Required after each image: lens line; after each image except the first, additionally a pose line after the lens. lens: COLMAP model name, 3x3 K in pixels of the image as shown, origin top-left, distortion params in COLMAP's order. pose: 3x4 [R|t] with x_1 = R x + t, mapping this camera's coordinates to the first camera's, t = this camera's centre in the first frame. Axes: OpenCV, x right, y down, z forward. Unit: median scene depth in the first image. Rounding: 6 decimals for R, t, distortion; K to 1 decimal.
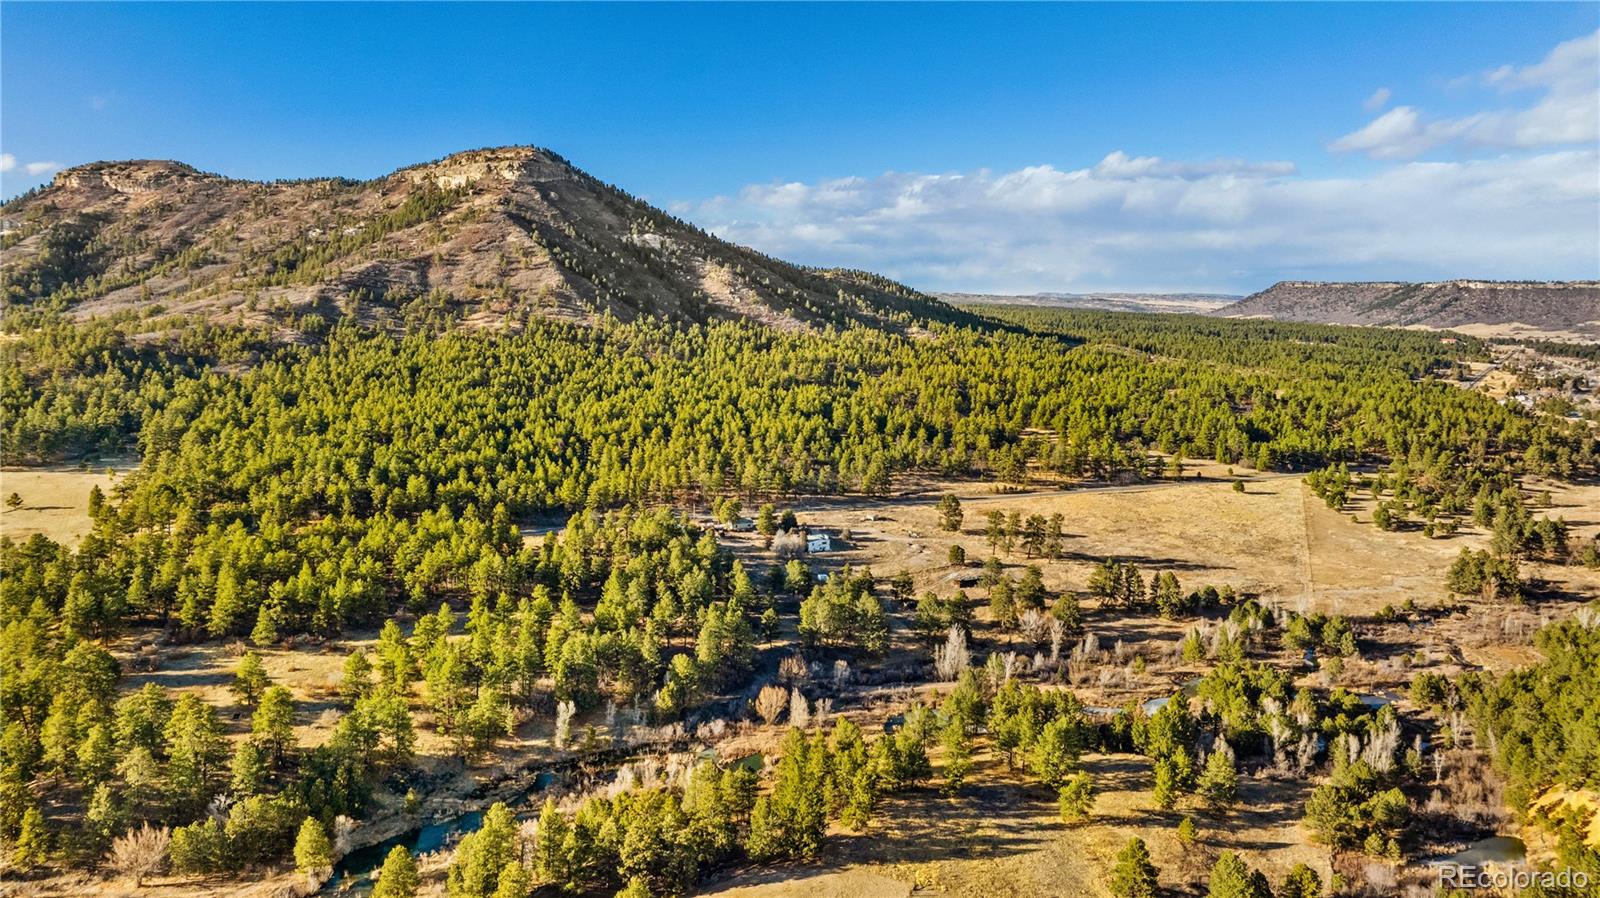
lens RADIAL K [[1133.4, 0, 795.7], [0, 1133.4, 446.0], [0, 0, 1]] dist [-0.041608, 0.041554]
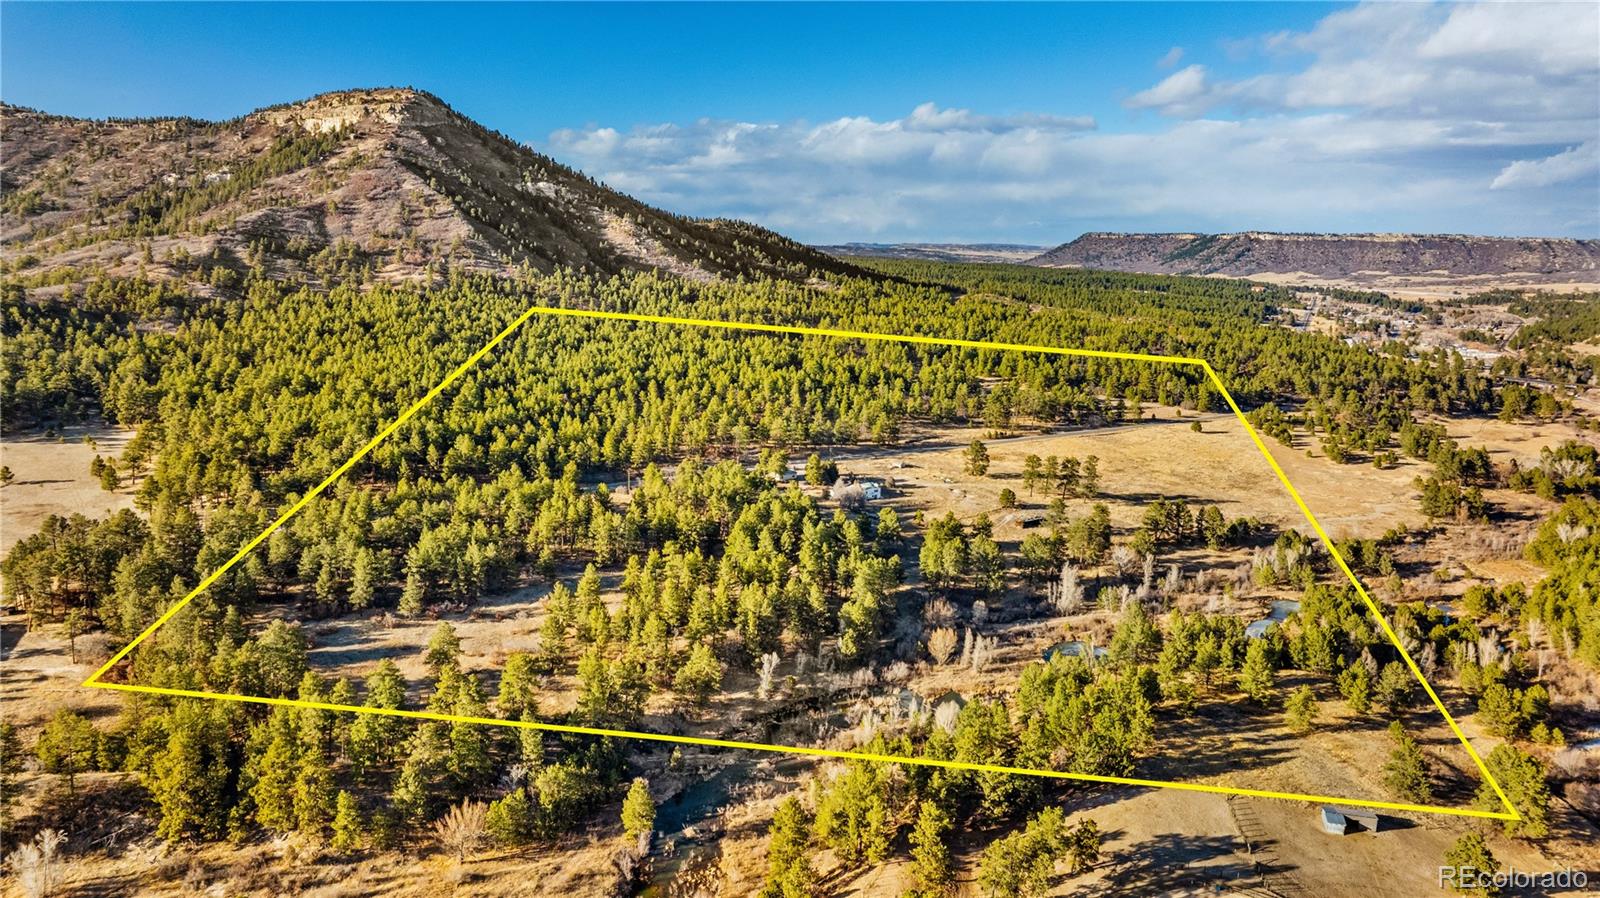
lens RADIAL K [[1125.4, 0, 801.7], [0, 1125.4, 455.1], [0, 0, 1]] dist [-0.037023, 0.031754]
pose [[0.986137, -0.028540, 0.163459, -0.132277], [0.019896, 0.998328, 0.054276, -0.002276], [-0.164735, -0.050271, 0.985056, 0.003929]]
